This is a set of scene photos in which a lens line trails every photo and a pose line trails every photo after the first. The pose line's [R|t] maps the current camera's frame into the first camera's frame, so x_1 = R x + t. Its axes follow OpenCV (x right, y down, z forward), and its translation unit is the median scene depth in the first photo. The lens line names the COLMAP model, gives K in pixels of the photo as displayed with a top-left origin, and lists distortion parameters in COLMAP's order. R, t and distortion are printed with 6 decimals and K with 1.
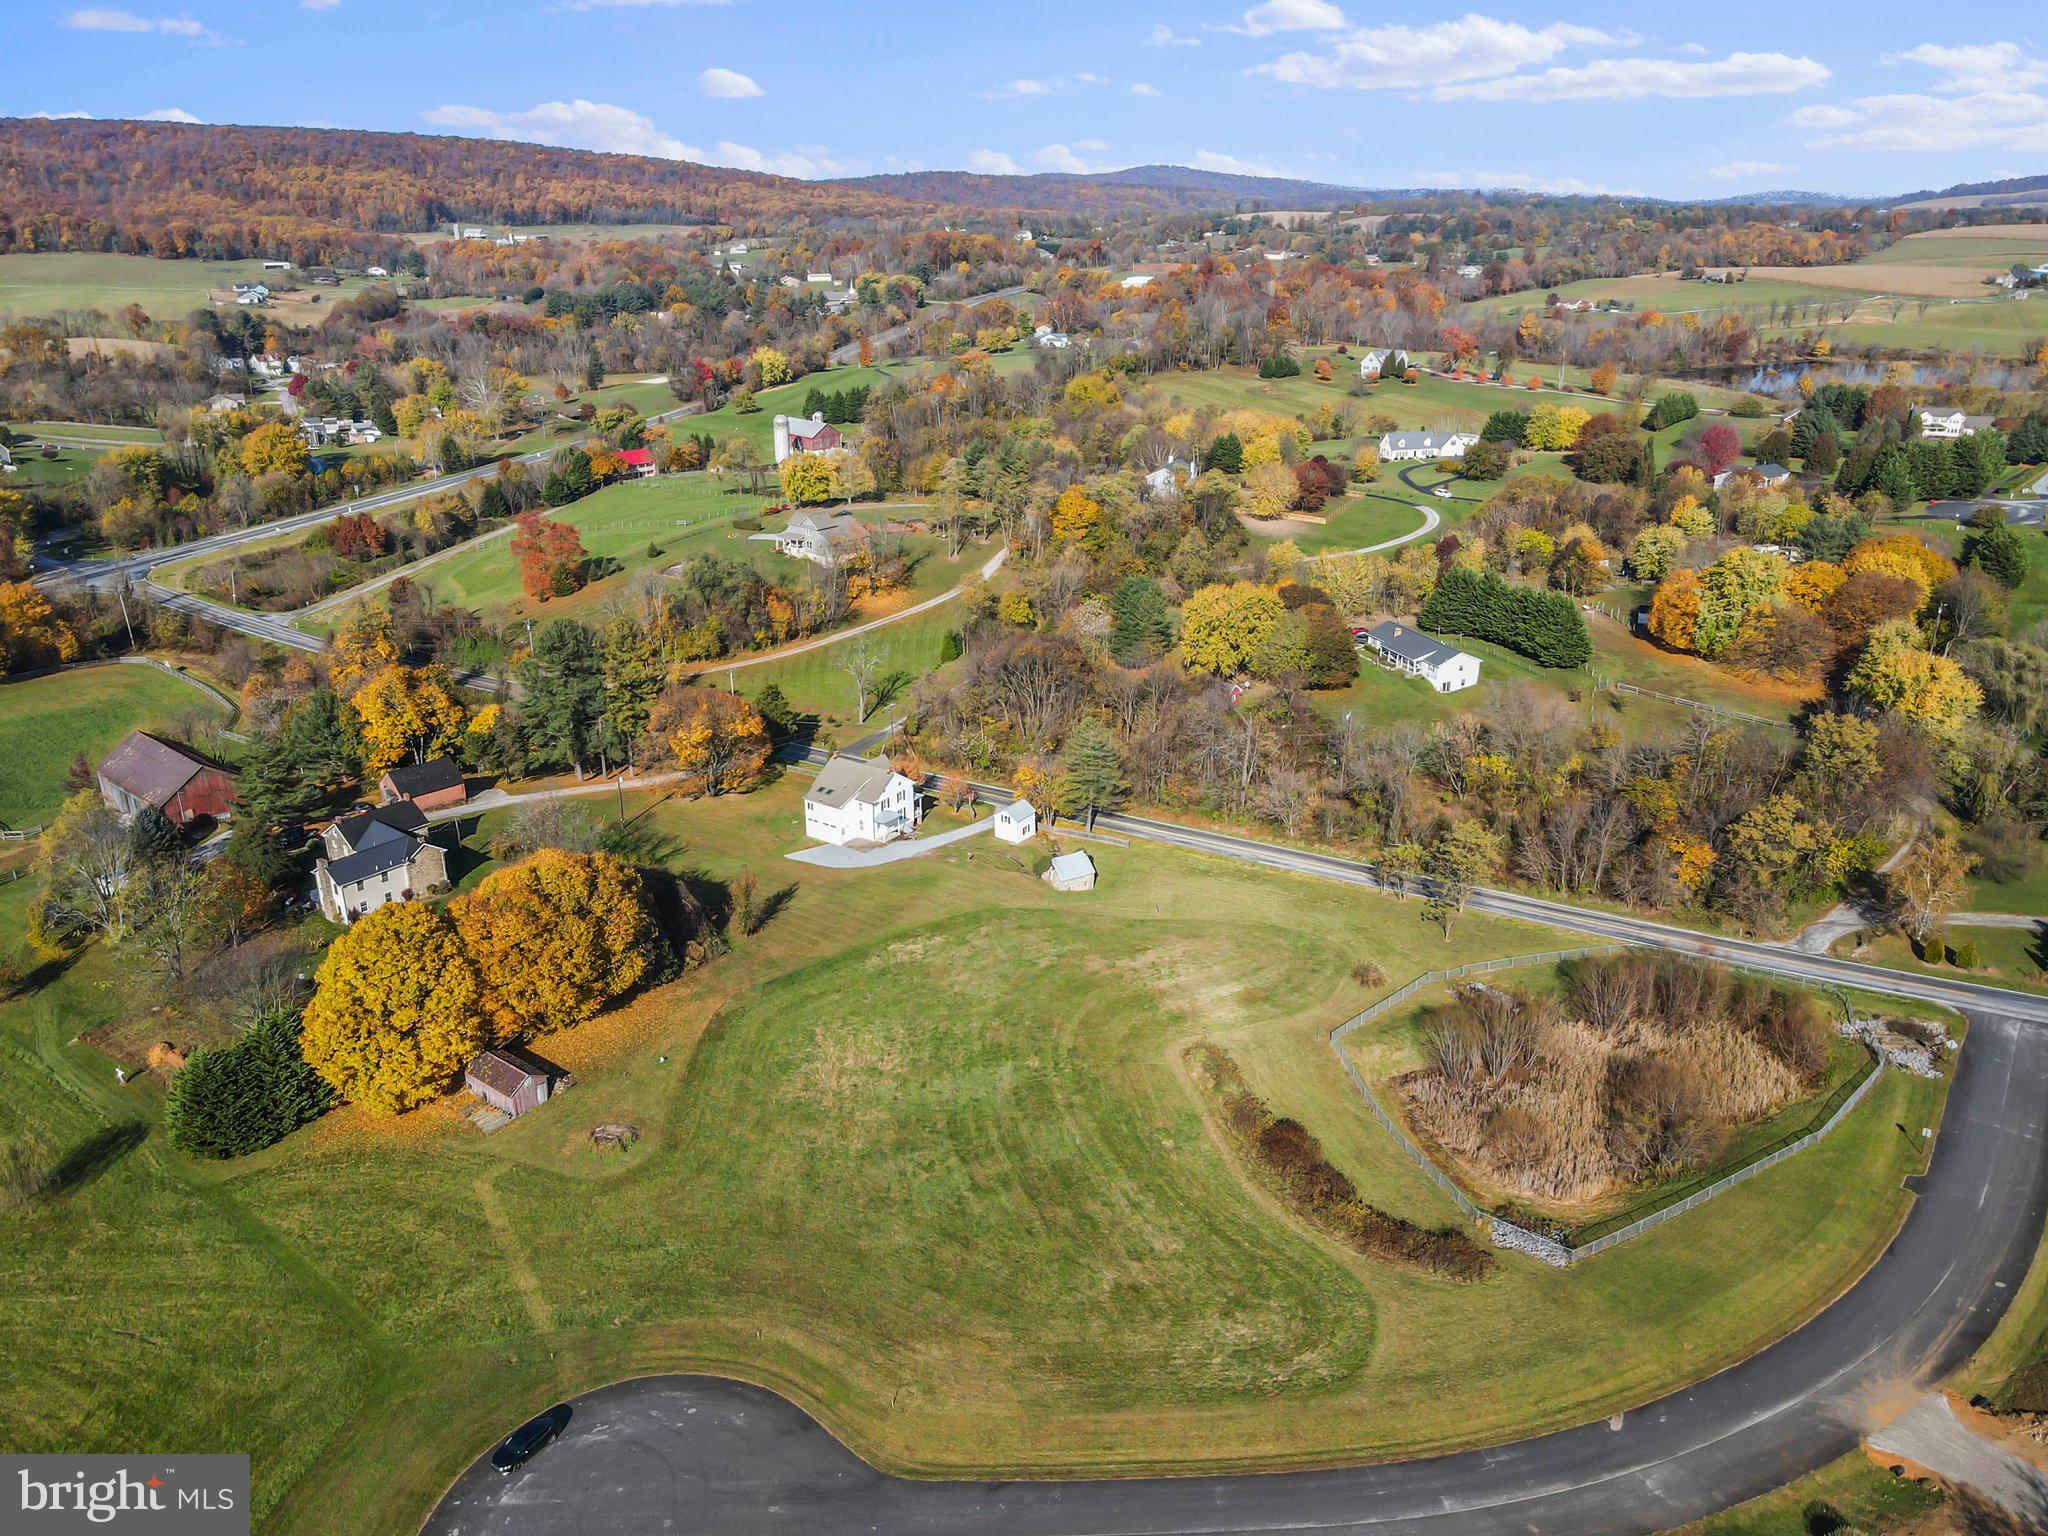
lens RADIAL K [[1498.4, 0, 1026.5], [0, 1498.4, 760.4], [0, 0, 1]] dist [0.018797, 0.004752]
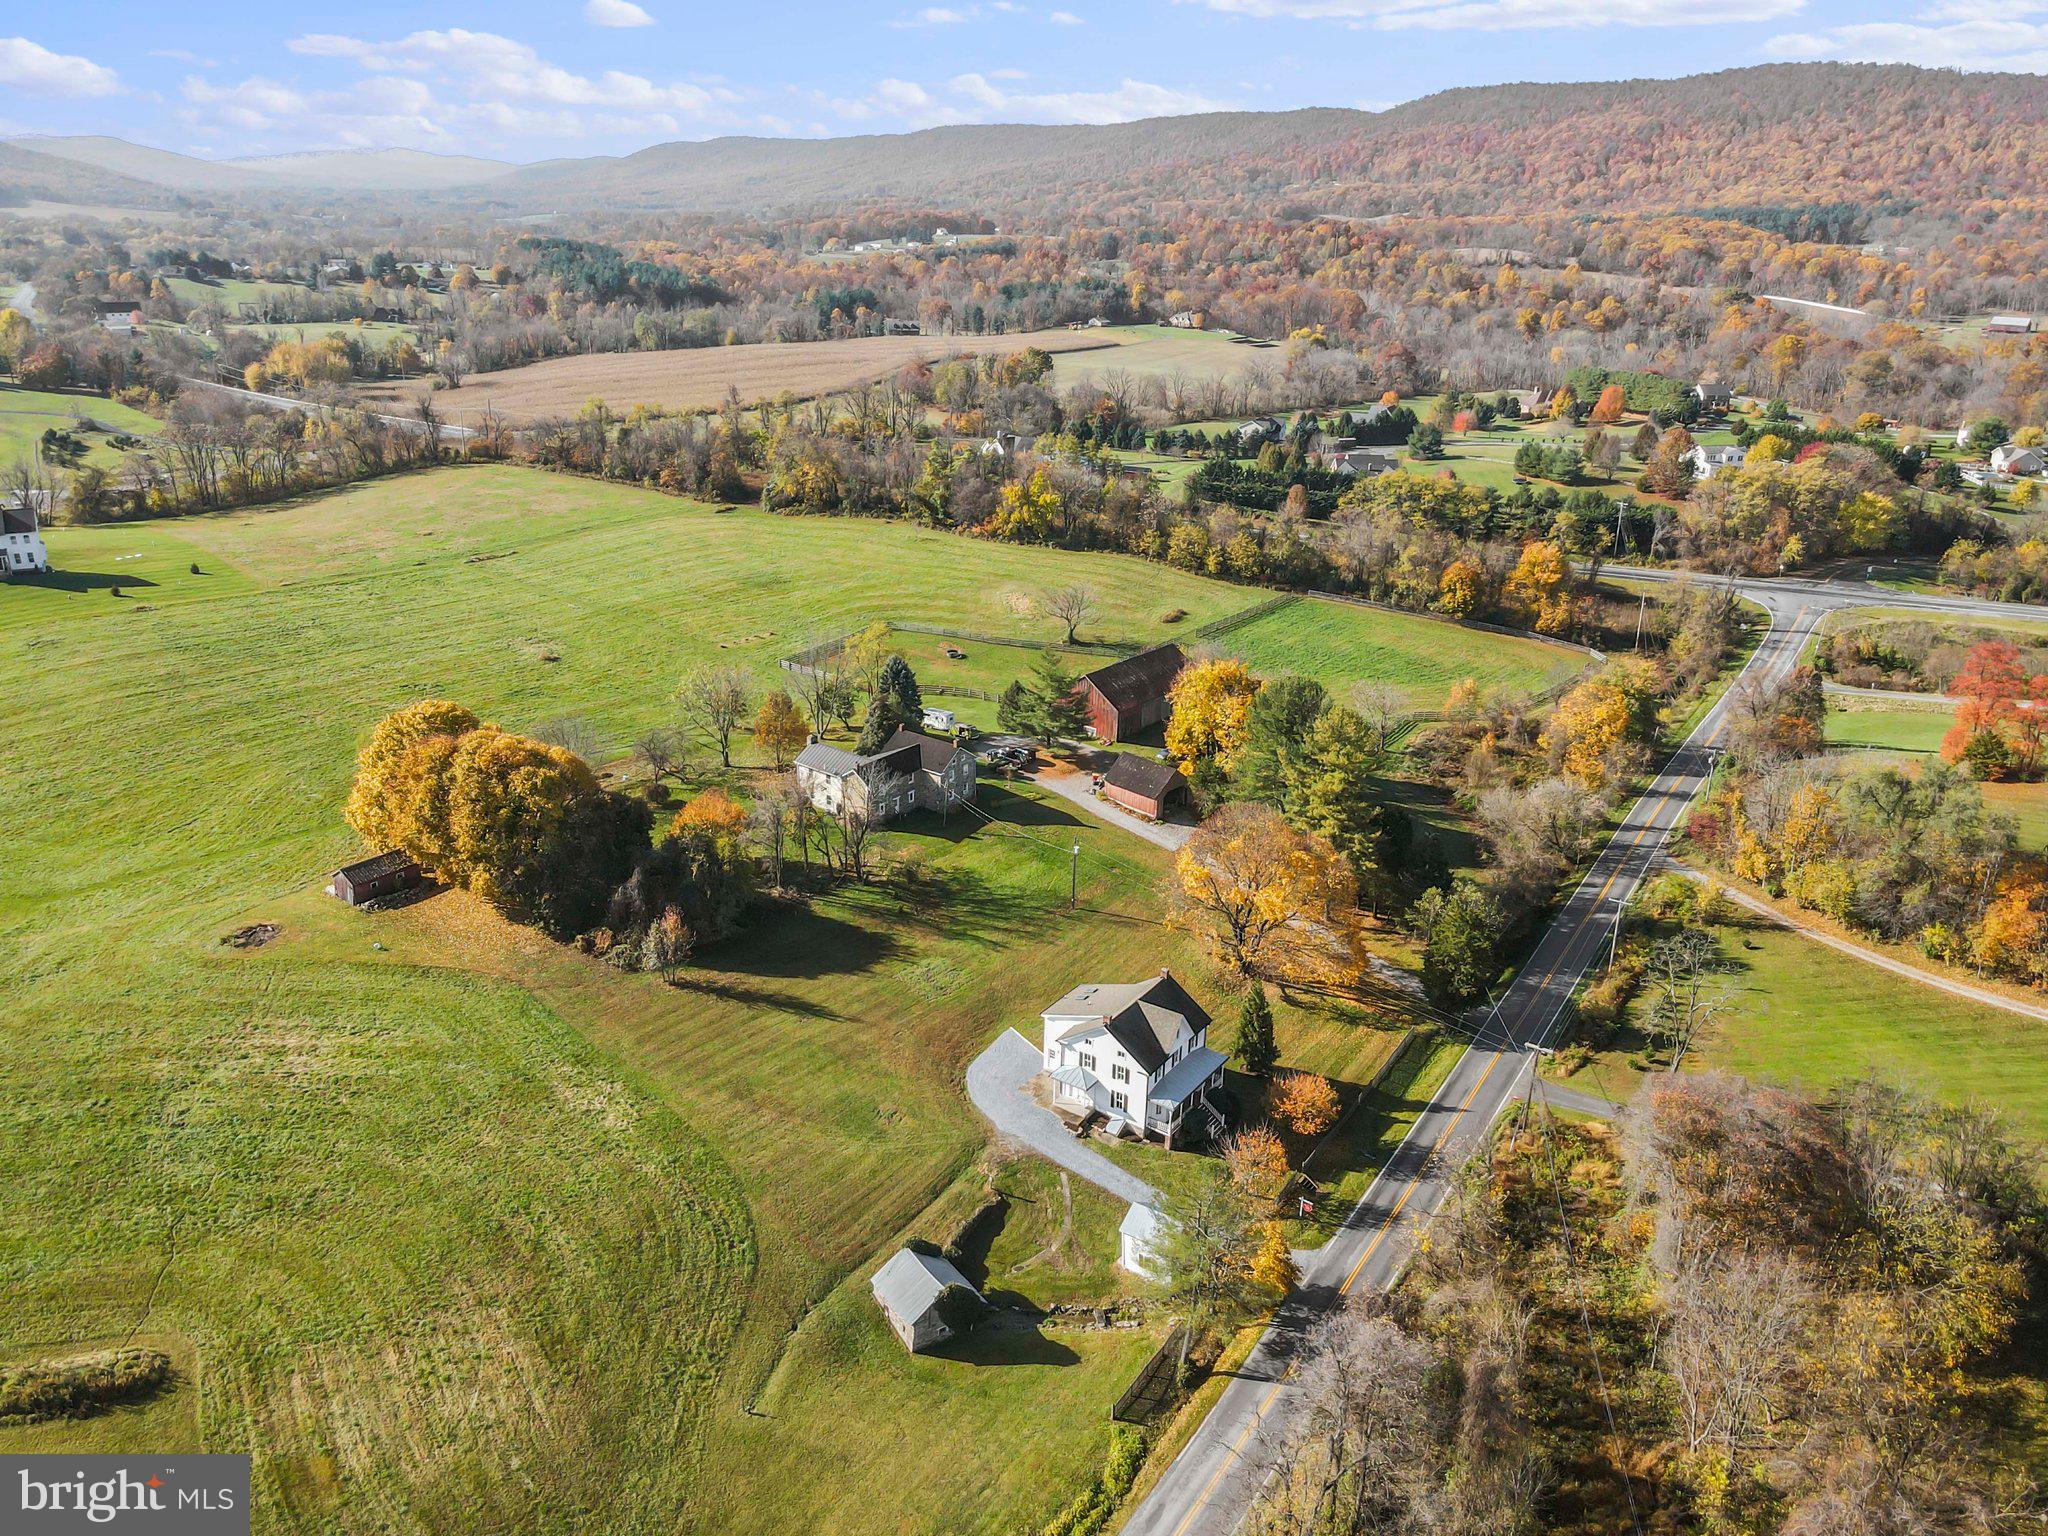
lens RADIAL K [[1500.7, 0, 1025.8], [0, 1500.7, 763.5], [0, 0, 1]] dist [-0.000960, 0.043422]
pose [[0.008495, 0.365850, -0.930635, 0.112876], [-0.380269, 0.861930, 0.335370, -0.070692], [0.924837, 0.351043, 0.146443, 0.211156]]
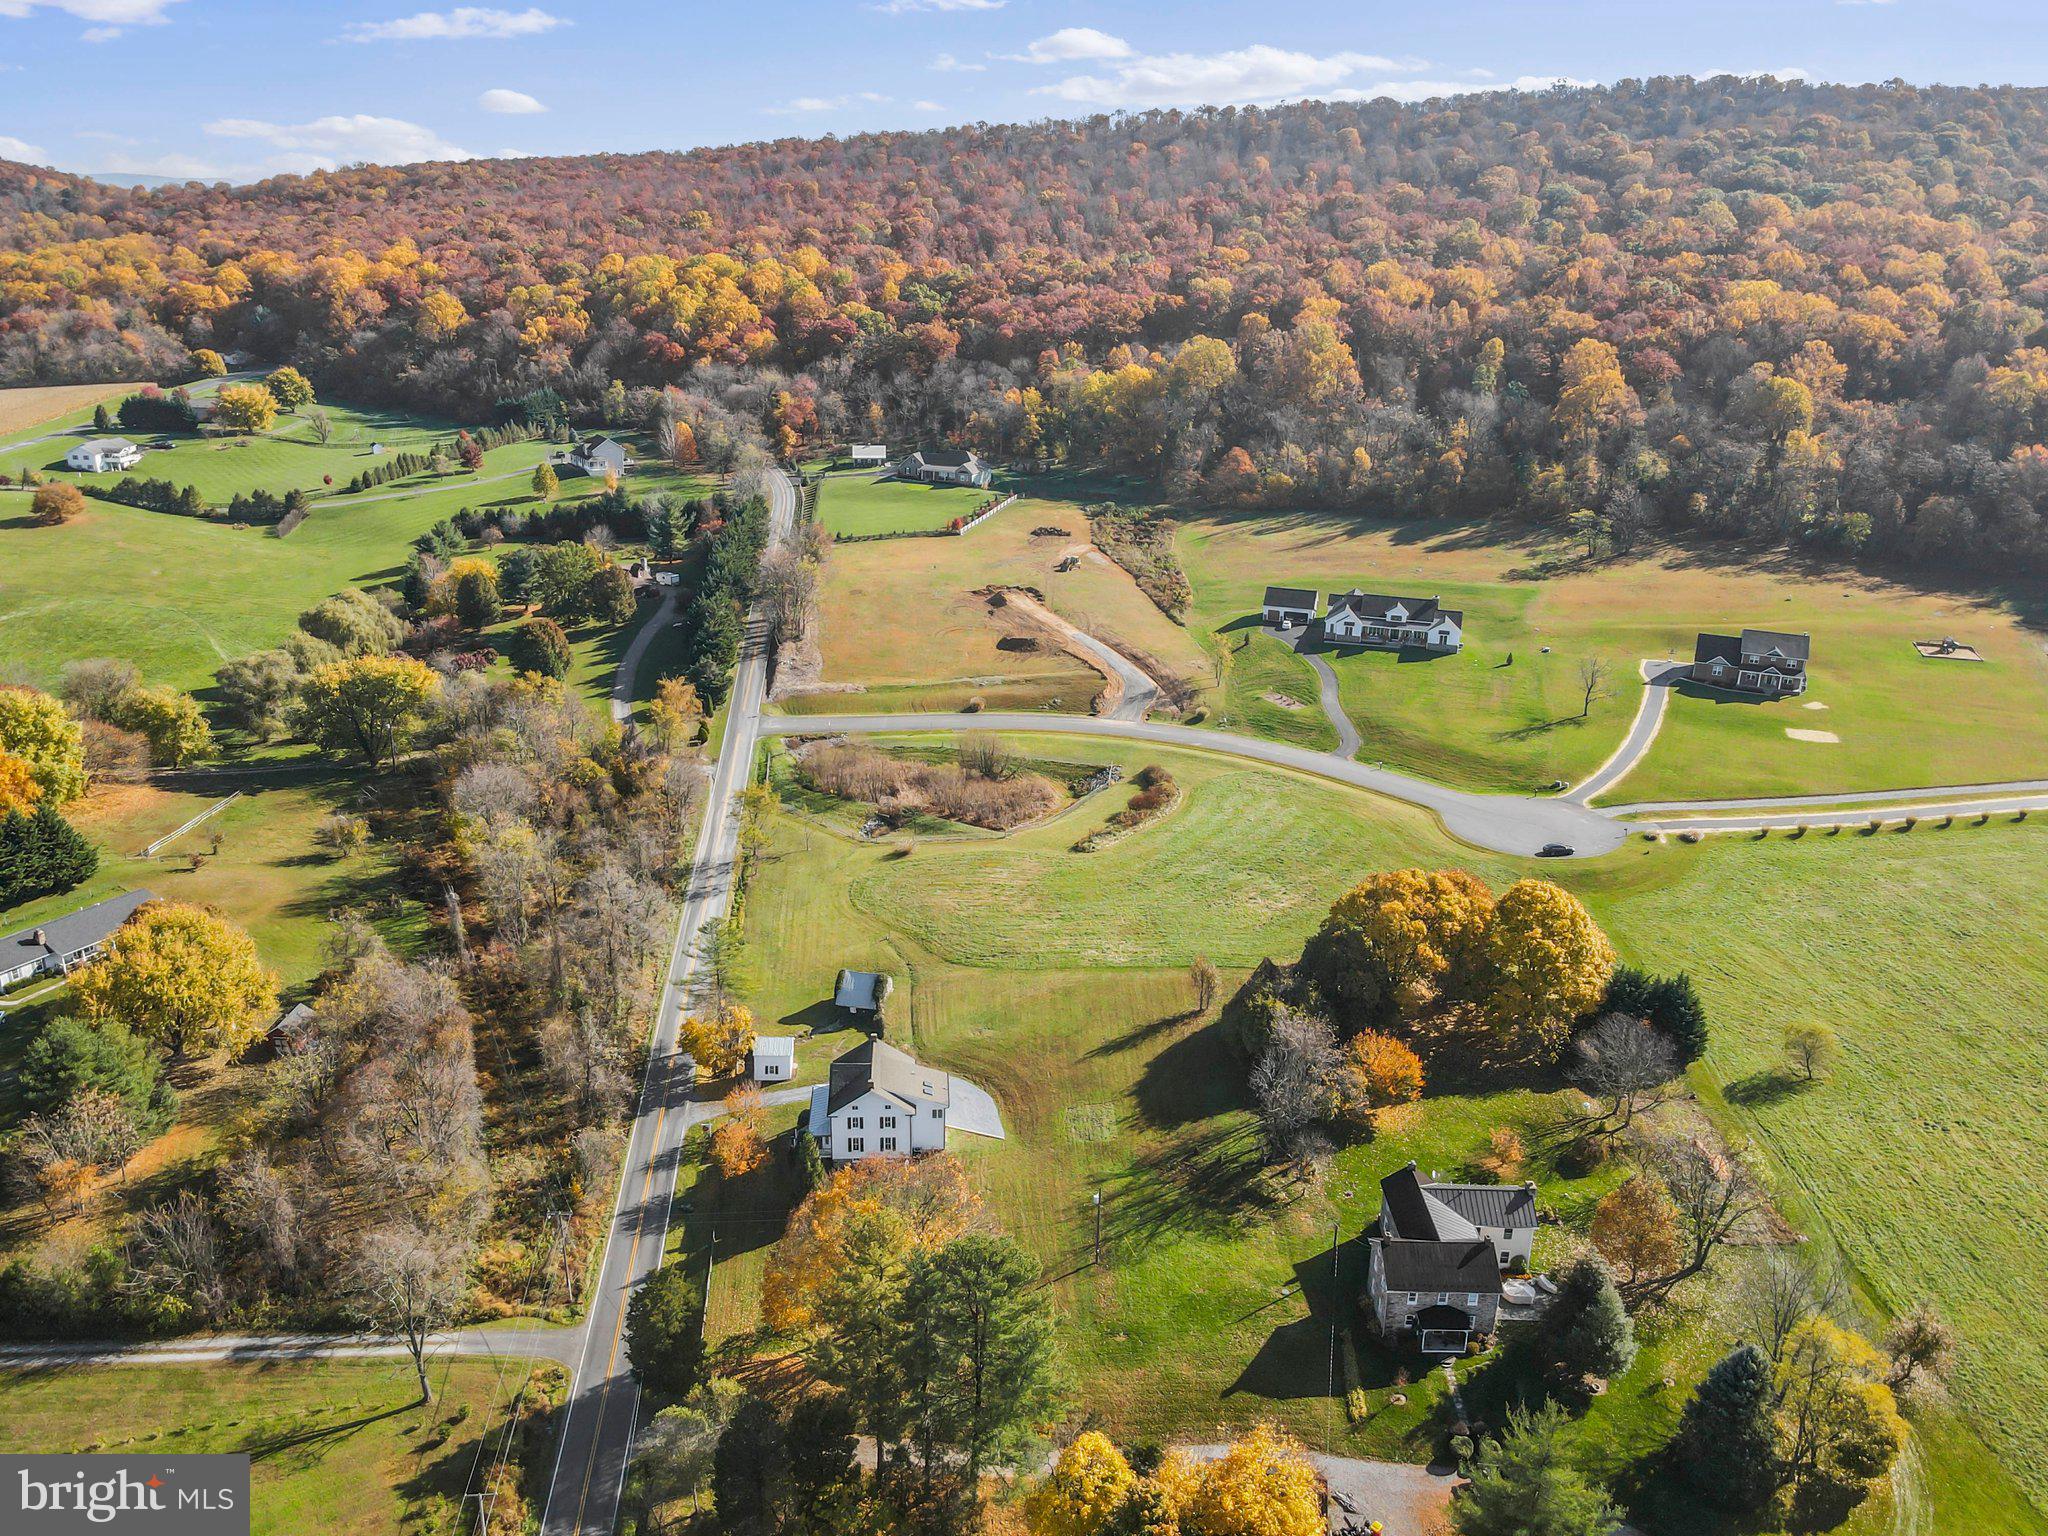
lens RADIAL K [[1507.4, 0, 1025.6], [0, 1507.4, 746.0], [0, 0, 1]] dist [-0.002276, 0.048864]
pose [[-0.633220, -0.269013, 0.725716, -0.176592], [0.260771, 0.808674, 0.527299, -0.135397], [-0.728719, 0.523143, -0.441917, 0.307099]]
